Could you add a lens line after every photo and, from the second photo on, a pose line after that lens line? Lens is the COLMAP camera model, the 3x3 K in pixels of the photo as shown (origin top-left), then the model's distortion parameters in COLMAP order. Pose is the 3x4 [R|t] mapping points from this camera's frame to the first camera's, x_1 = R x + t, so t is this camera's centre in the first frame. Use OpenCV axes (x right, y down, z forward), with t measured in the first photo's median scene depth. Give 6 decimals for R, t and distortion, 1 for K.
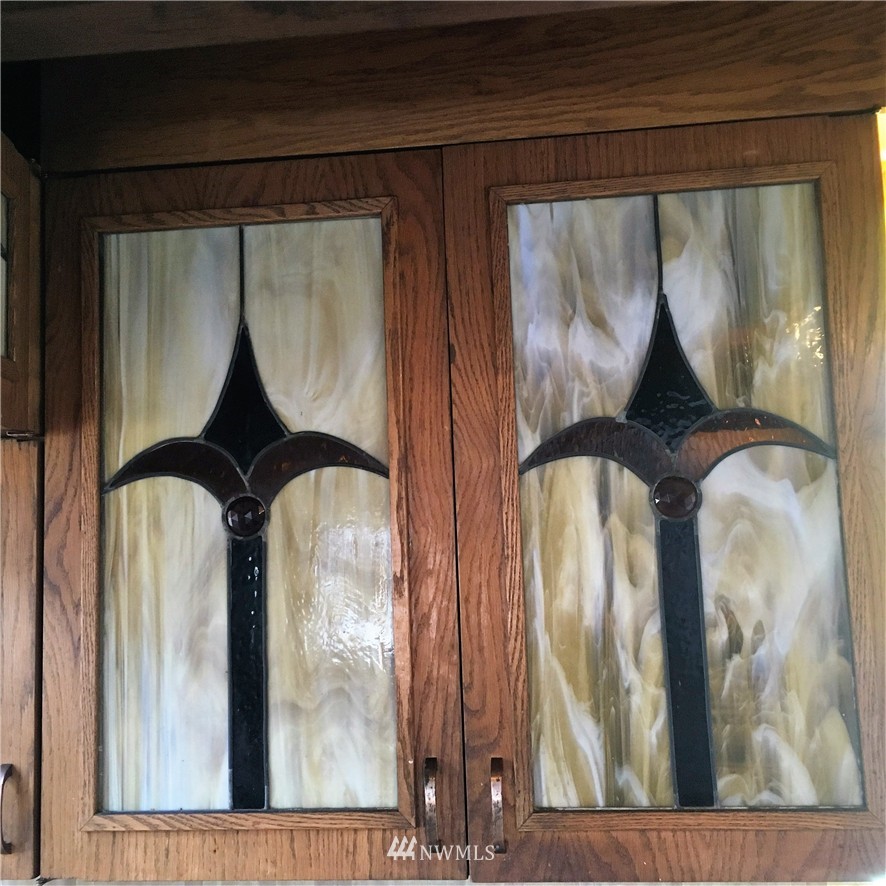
lens RADIAL K [[1013.5, 0, 443.0], [0, 1013.5, 443.0], [0, 0, 1]] dist [0.065358, -0.063498]
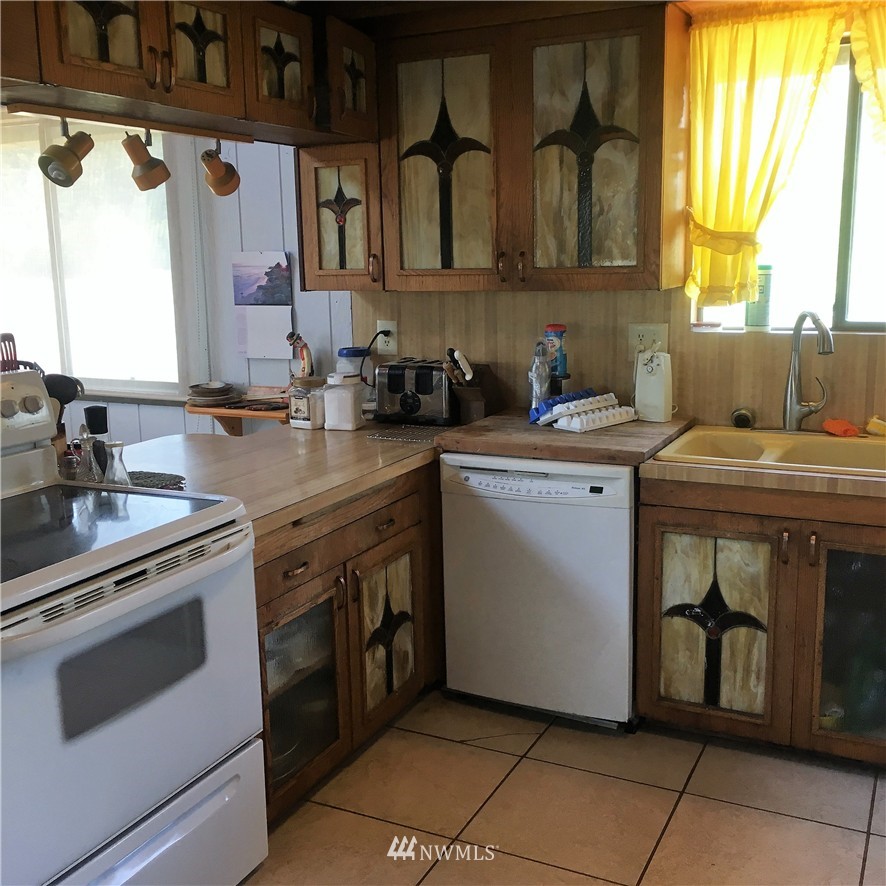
lens RADIAL K [[1013.5, 0, 443.0], [0, 1013.5, 443.0], [0, 0, 1]] dist [0.065358, -0.063498]
pose [[0.940676, 0.077057, -0.330441, 0.838115], [0.024752, 0.955692, 0.293326, -0.033268], [0.338402, -0.284104, 0.897089, -1.862447]]
